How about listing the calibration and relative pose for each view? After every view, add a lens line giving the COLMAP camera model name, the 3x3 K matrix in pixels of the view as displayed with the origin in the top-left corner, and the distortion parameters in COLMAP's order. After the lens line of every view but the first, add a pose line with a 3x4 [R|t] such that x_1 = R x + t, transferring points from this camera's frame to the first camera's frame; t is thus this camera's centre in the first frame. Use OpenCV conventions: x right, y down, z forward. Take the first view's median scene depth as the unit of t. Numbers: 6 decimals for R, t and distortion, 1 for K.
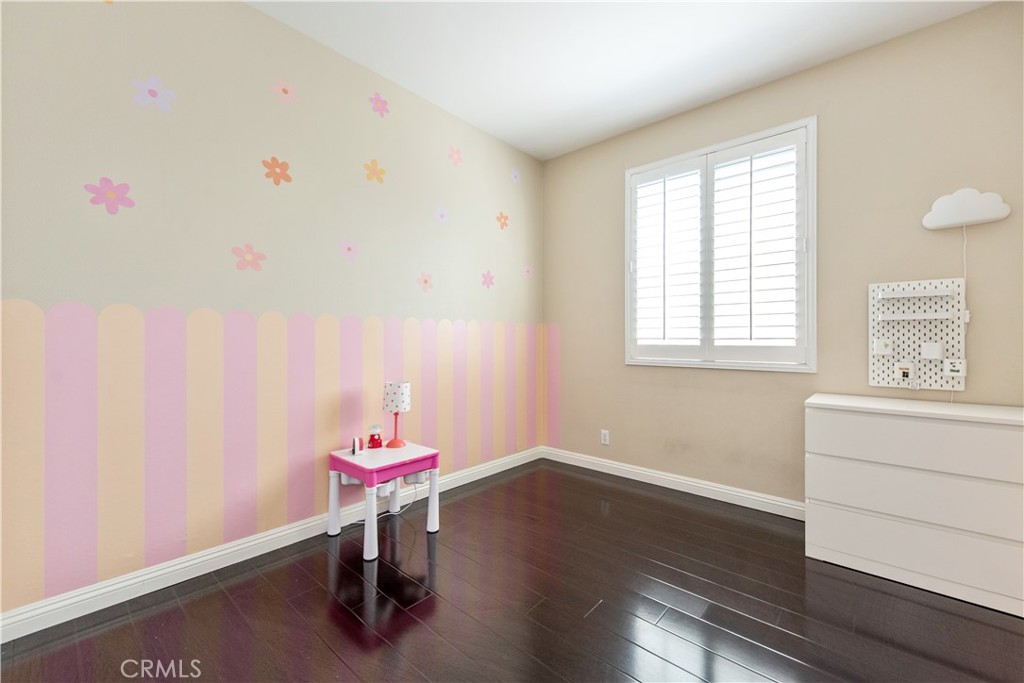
lens RADIAL K [[401.1, 0, 512.0], [0, 401.1, 341.5], [0, 0, 1]] dist [-0.000114, -0.000205]
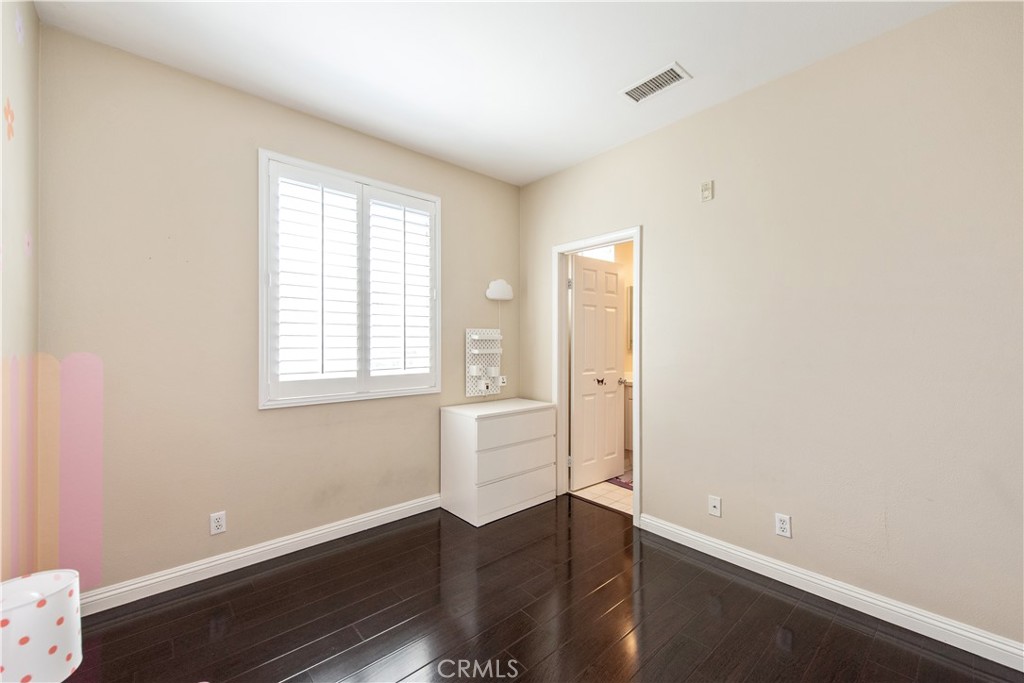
lens RADIAL K [[401.1, 0, 512.0], [0, 401.1, 341.5], [0, 0, 1]] dist [-0.000114, -0.000205]
pose [[0.138343, 0.001199, 0.990384, -0.469849], [0.009204, 0.999955, -0.002497, -0.076111], [-0.990342, 0.009461, 0.138325, 0.531513]]
